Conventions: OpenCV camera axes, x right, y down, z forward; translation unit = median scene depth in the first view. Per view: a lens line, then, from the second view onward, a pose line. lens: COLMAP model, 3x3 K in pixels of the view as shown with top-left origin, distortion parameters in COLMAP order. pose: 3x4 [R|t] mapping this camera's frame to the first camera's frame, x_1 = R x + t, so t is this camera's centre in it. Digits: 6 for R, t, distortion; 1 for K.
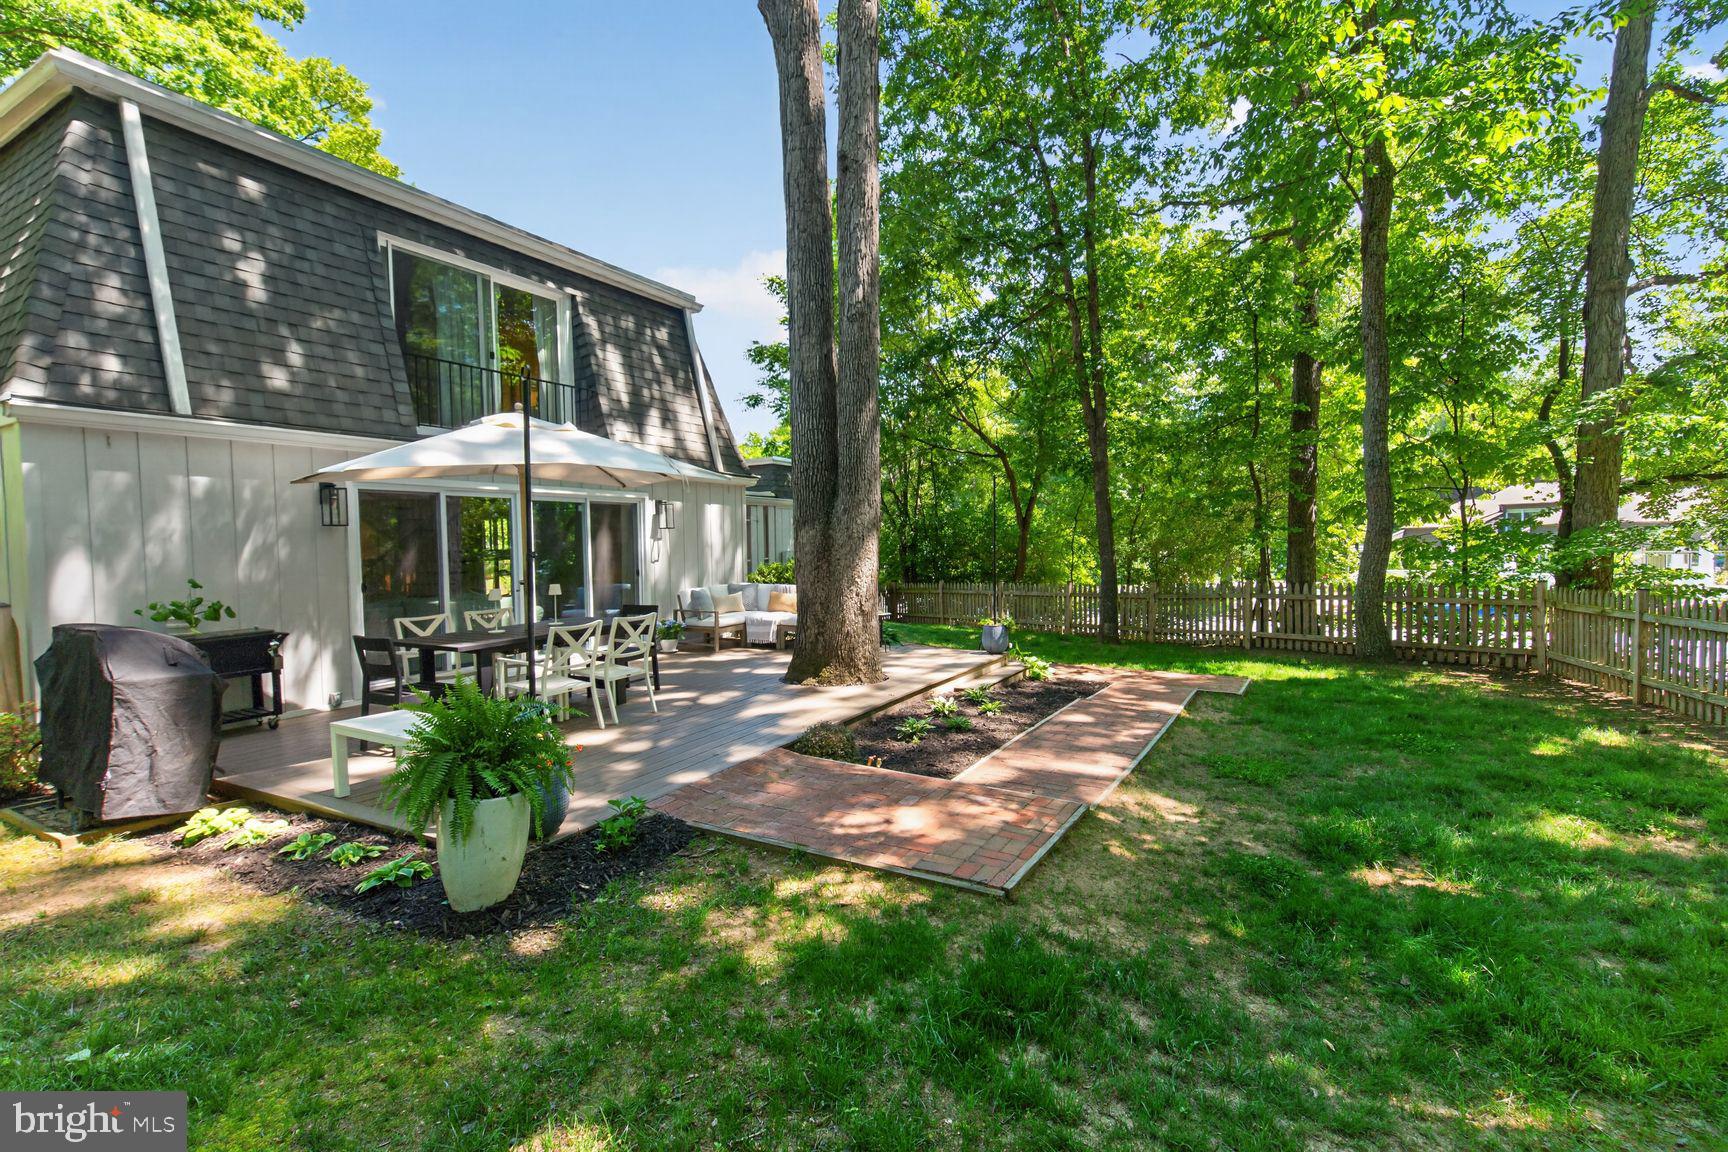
lens RADIAL K [[797.2, 0, 872.9], [0, 797.2, 574.6], [0, 0, 1]] dist [0.007062, -0.000593]
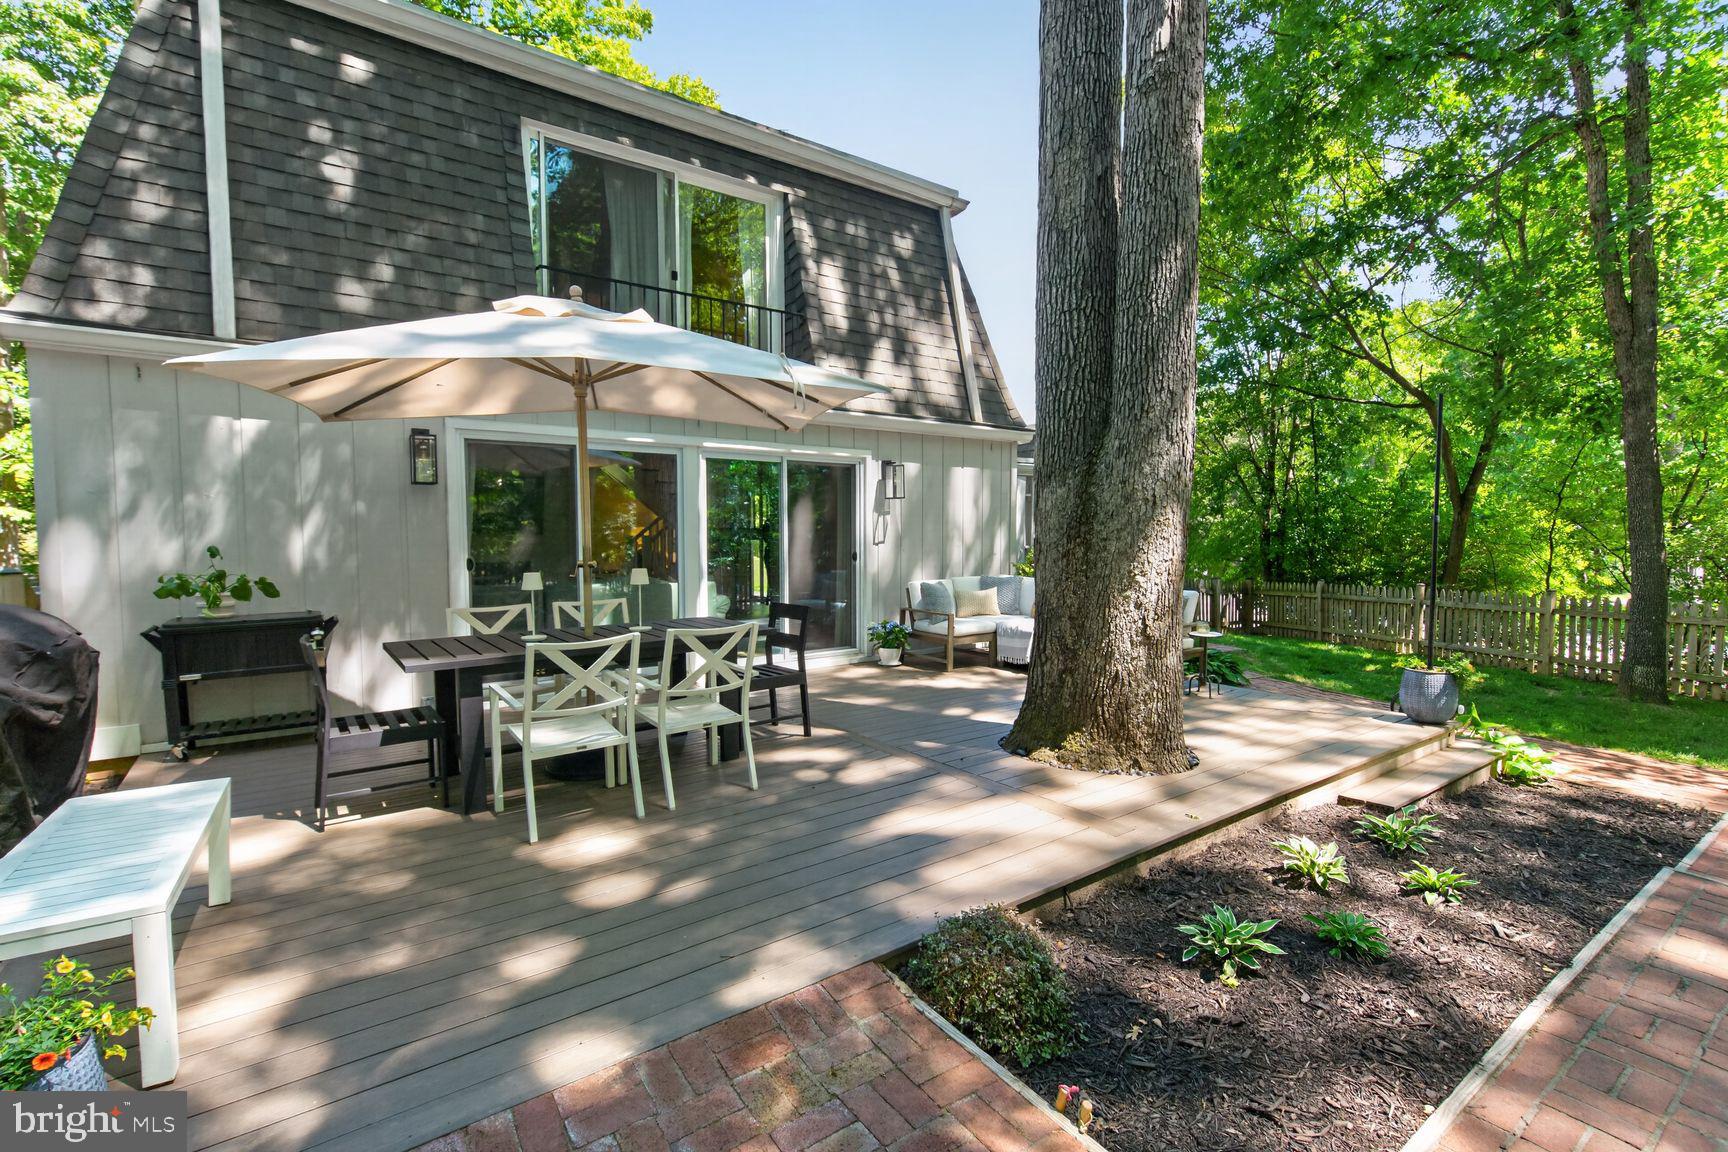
lens RADIAL K [[797.2, 0, 859.7], [0, 797.2, 566.2], [0, 0, 1]] dist [0.007062, -0.000593]
pose [[0.904480, 0.033368, -0.425209, 0.030234], [-0.031374, 0.999439, 0.011693, -0.002426], [0.425360, 0.002764, 0.905020, 0.325770]]
